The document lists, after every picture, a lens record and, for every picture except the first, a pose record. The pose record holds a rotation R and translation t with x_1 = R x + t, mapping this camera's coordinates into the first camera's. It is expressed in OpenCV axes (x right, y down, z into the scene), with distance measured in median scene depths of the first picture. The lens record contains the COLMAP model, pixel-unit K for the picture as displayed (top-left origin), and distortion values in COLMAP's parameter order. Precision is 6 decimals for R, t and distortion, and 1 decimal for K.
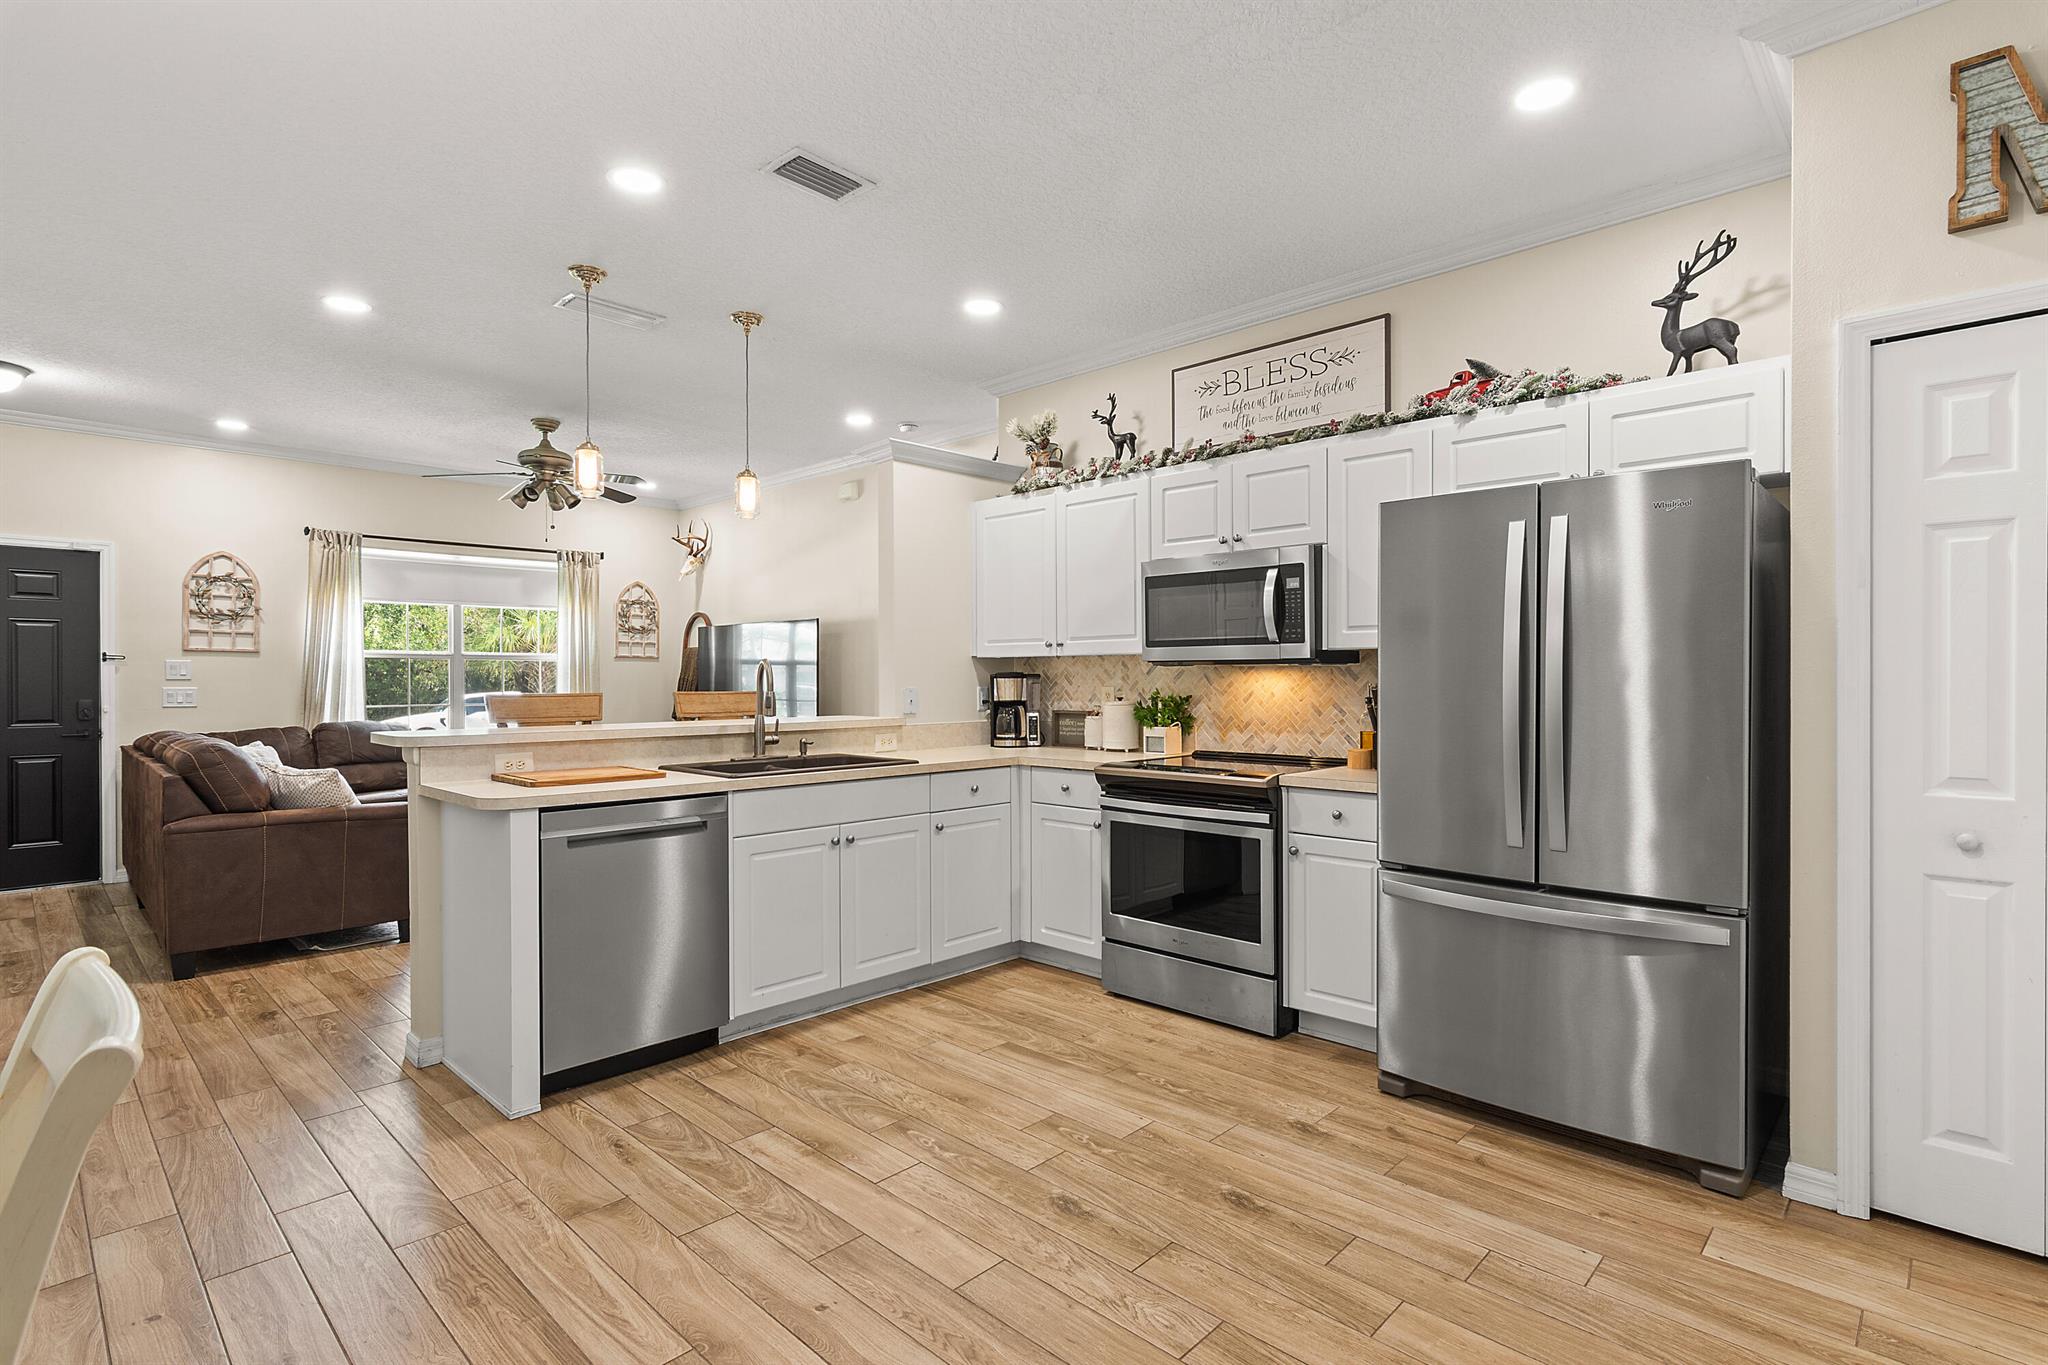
lens RADIAL K [[990.6, 0, 1009.8], [0, 990.6, 686.1], [0, 0, 1]] dist [-0.002235, -0.000329]
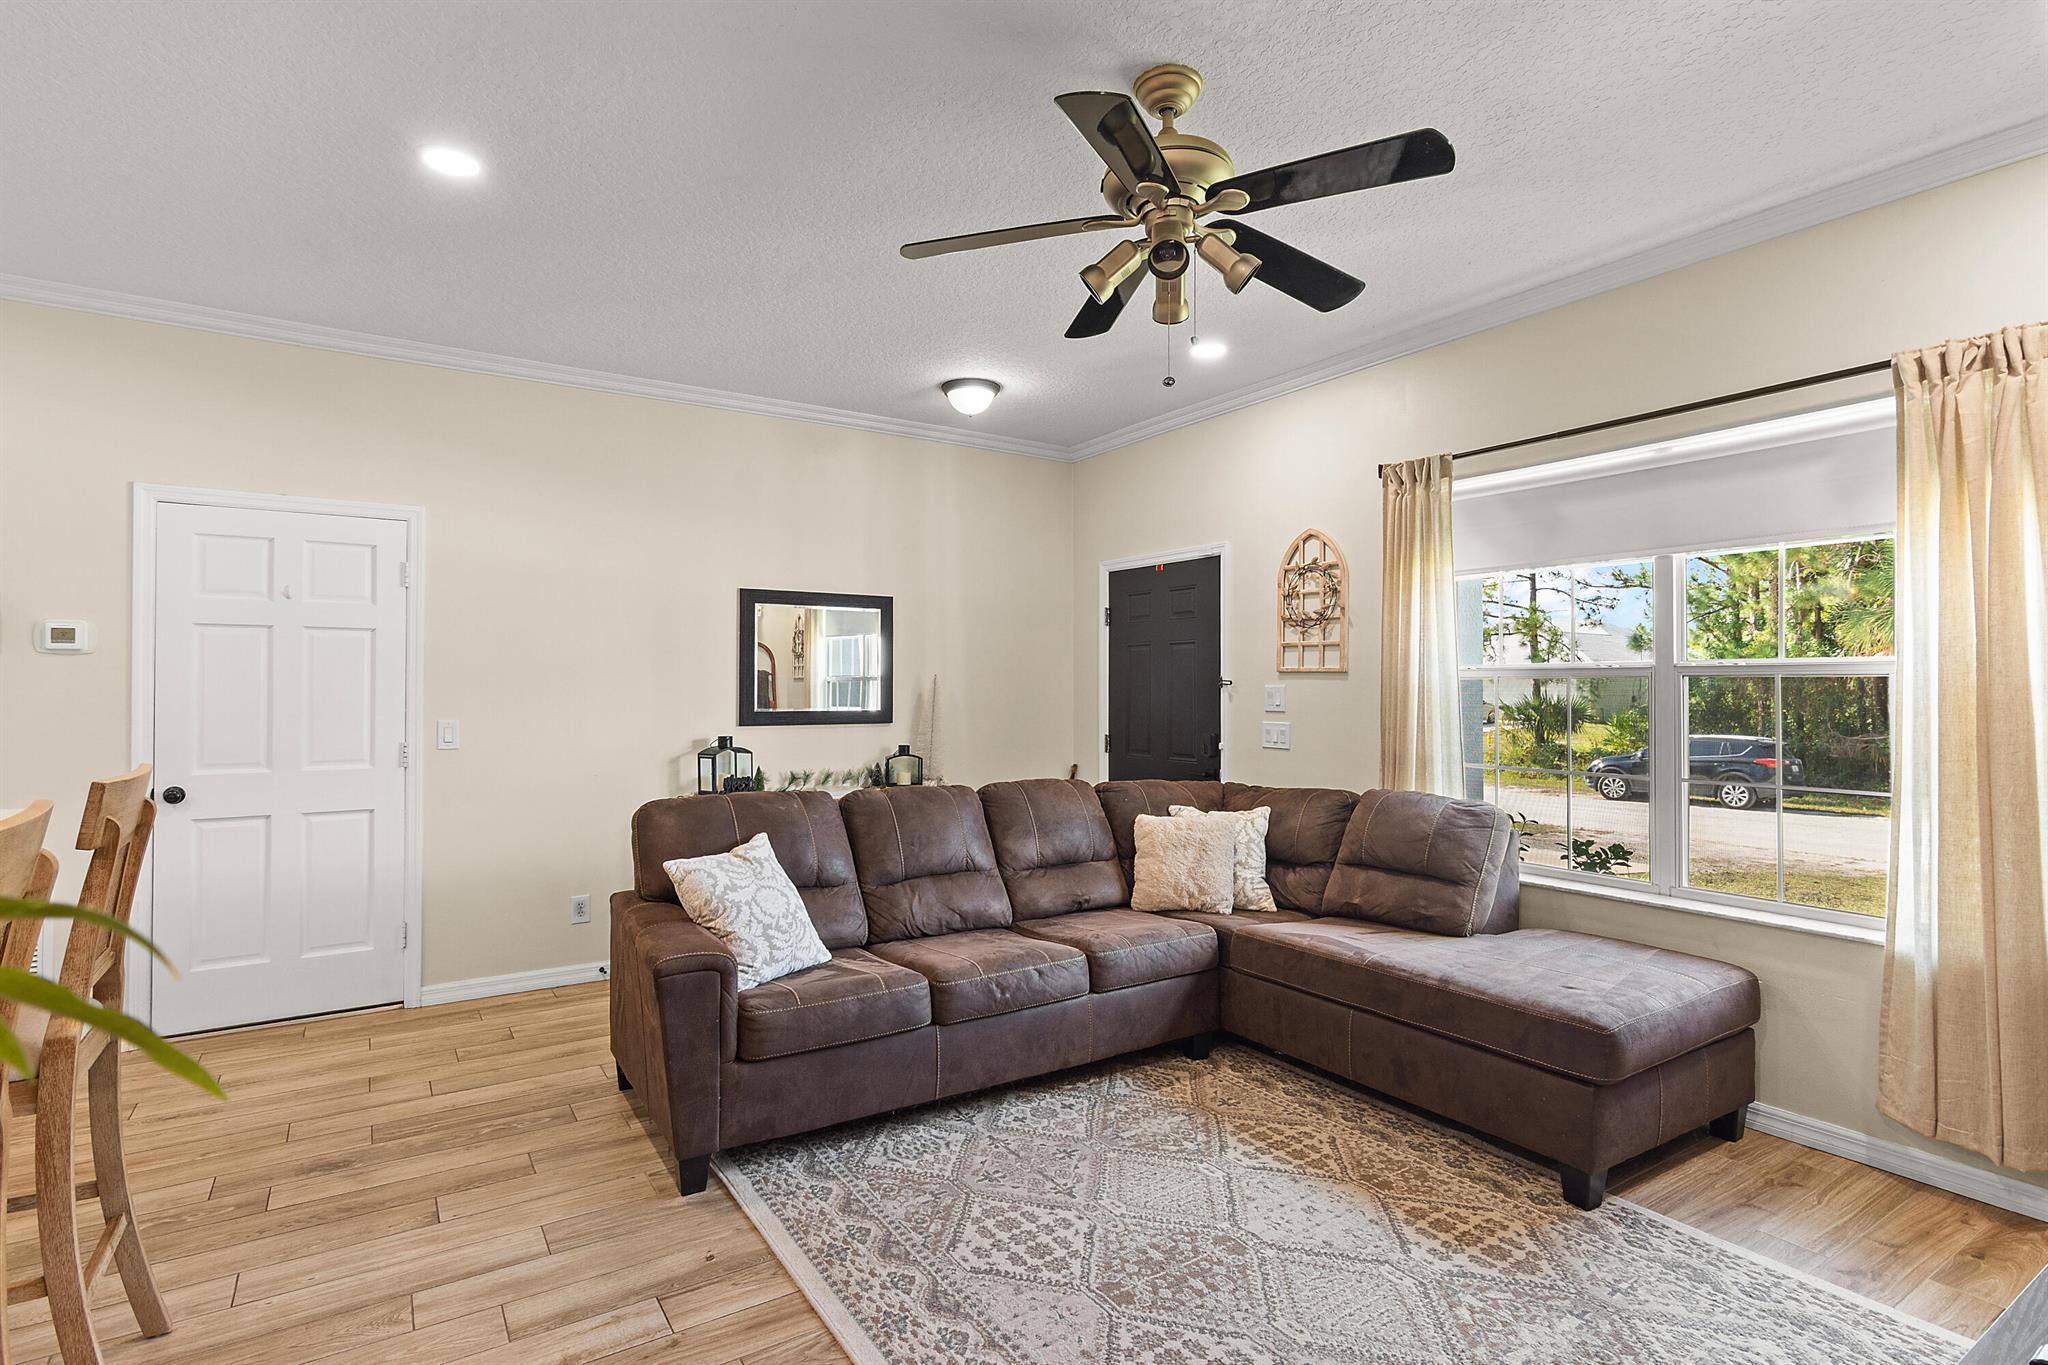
lens RADIAL K [[990.6, 0, 1015.1], [0, 990.6, 669.8], [0, 0, 1]] dist [-0.002235, -0.000329]
pose [[-0.219233, -0.018656, -0.975494, -0.111306], [-0.011047, 0.999801, -0.016638, -0.037069], [0.975610, 0.007129, -0.219395, 1.542974]]
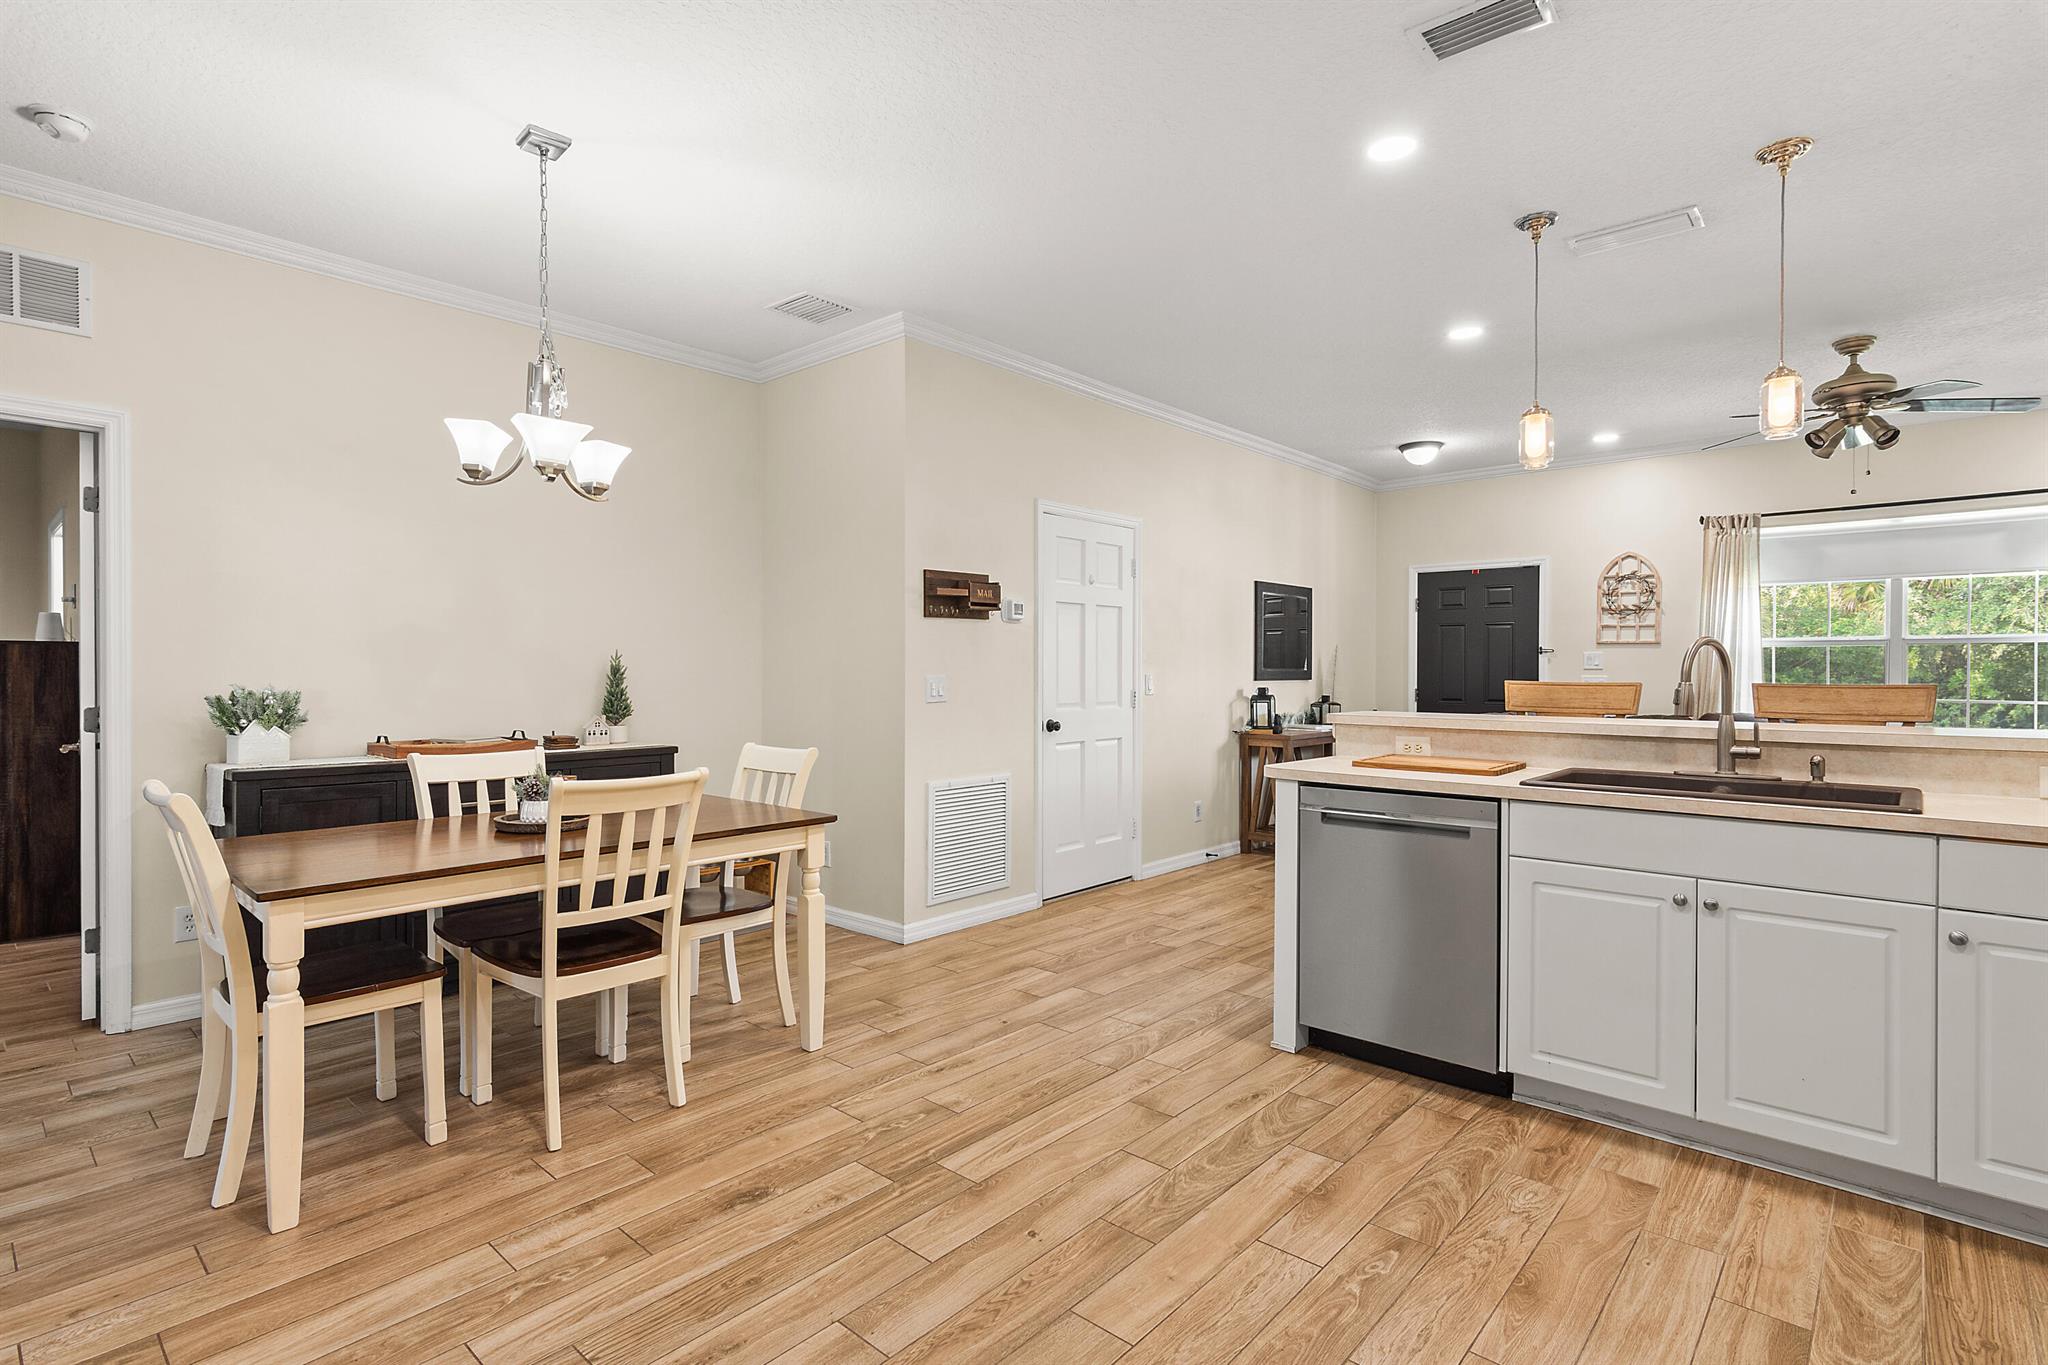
lens RADIAL K [[990.6, 0, 1016.3], [0, 990.6, 680.0], [0, 0, 1]] dist [-0.002235, -0.000329]
pose [[0.038813, 0.011454, -0.999181, 0.441546], [-0.010713, 0.999882, 0.011046, 0.001059], [0.999189, 0.010276, 0.038931, 0.458296]]
